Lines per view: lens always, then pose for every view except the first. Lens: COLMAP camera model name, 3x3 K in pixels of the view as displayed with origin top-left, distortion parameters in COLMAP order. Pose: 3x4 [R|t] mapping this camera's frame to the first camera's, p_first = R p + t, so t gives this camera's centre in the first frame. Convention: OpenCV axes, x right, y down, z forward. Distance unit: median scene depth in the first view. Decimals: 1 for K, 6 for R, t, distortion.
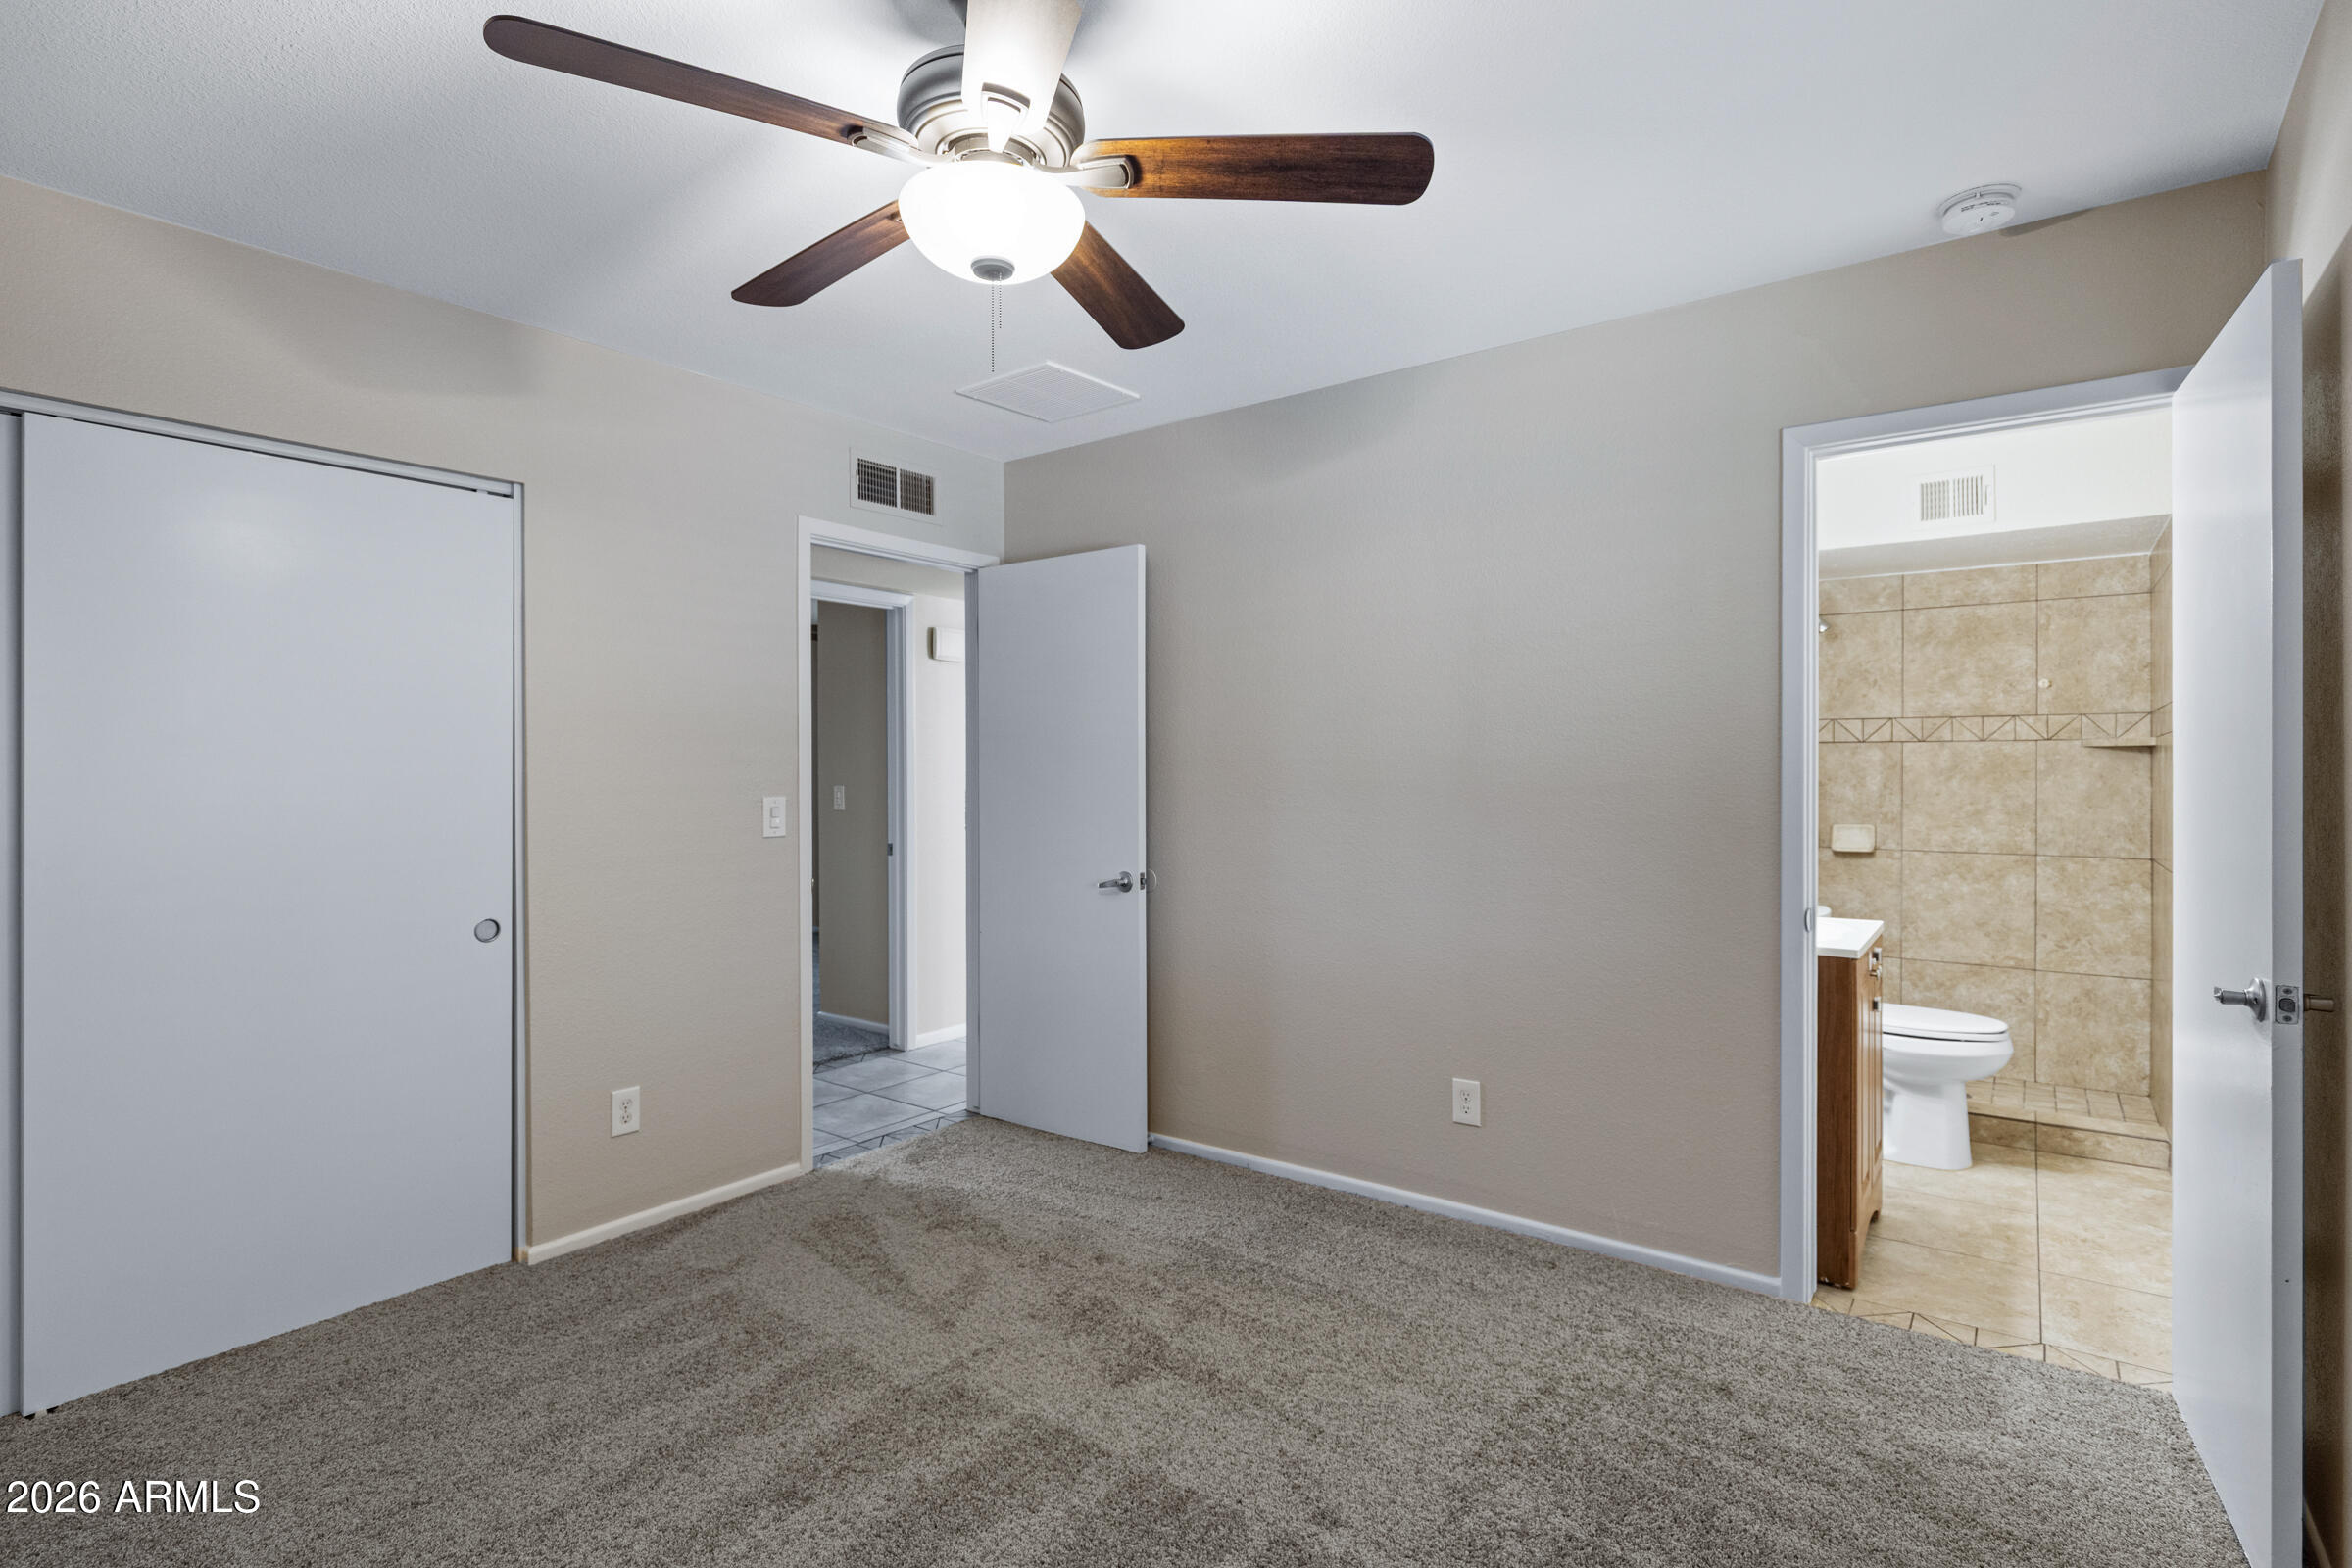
lens RADIAL K [[1155.1, 0, 1182.4], [0, 1155.1, 776.6], [0, 0, 1]] dist [-0.002641, 0.000851]
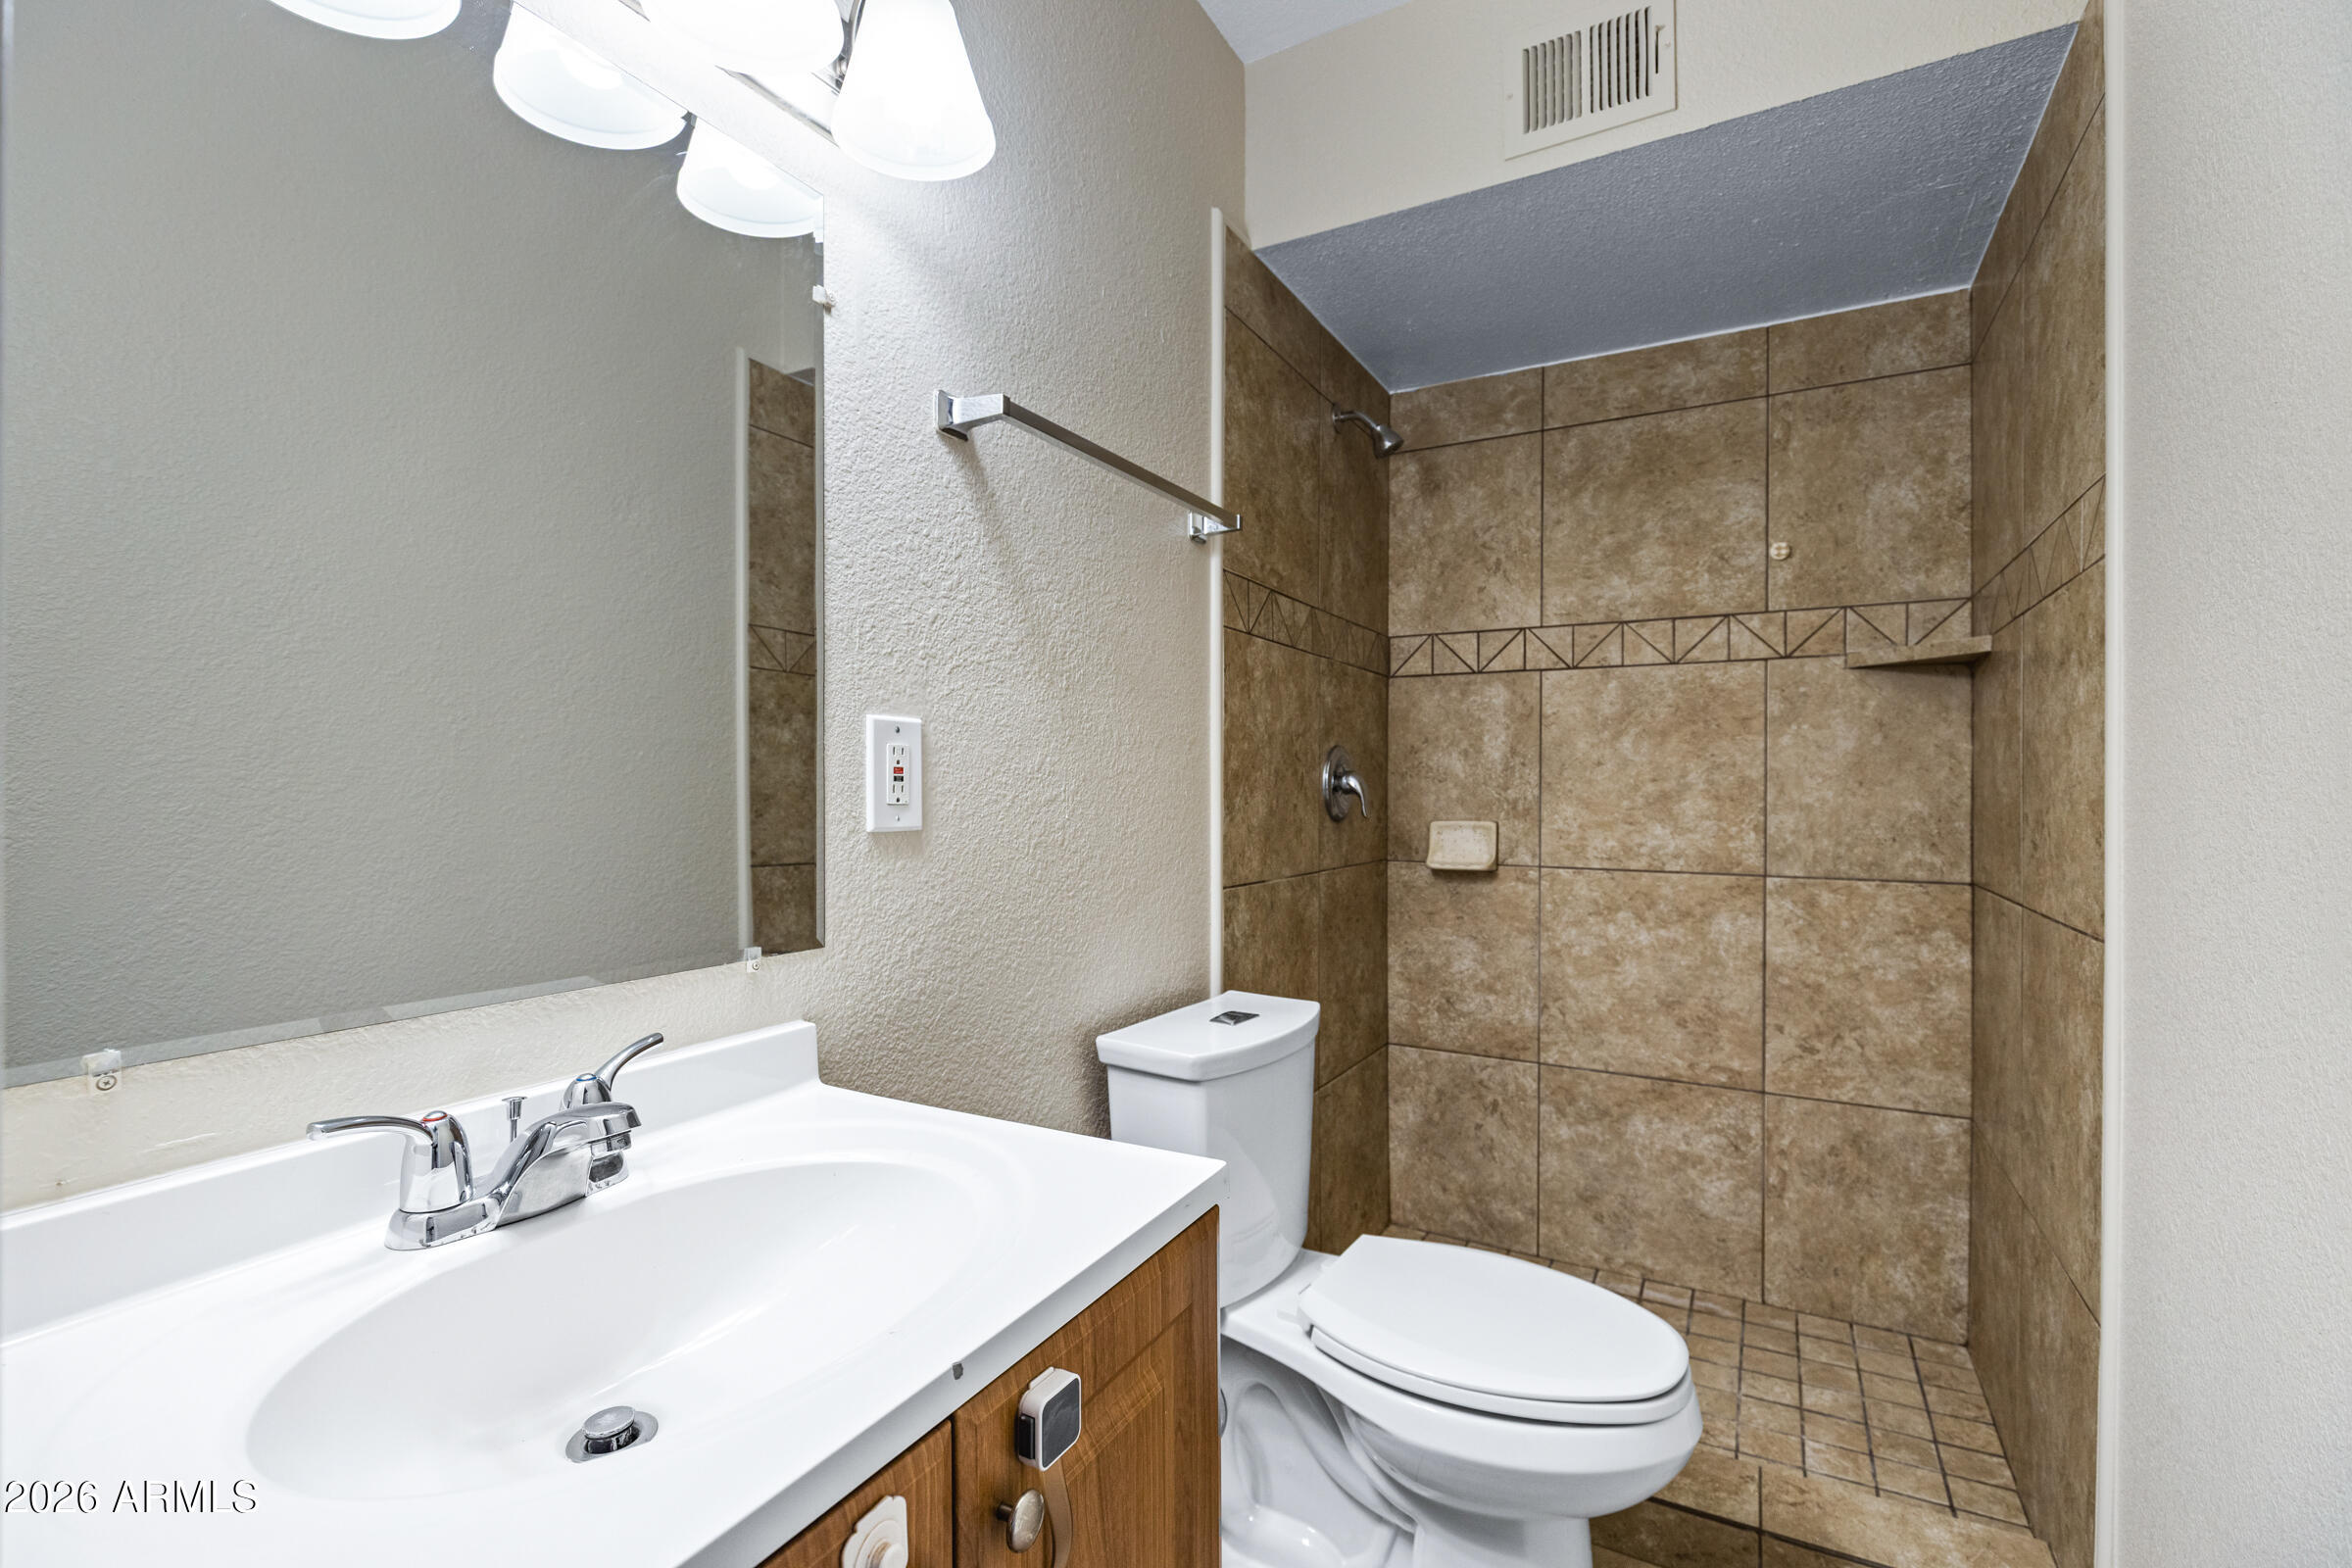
lens RADIAL K [[1062.8, 0, 1169.5], [0, 1062.8, 792.5], [0, 0, 1]] dist [-0.000923, -0.000949]
pose [[0.992445, 0.003722, 0.122634, 0.406282], [-0.003393, 0.999990, -0.002892, 0.031933], [-0.122643, 0.002454, 0.992448, 0.546095]]
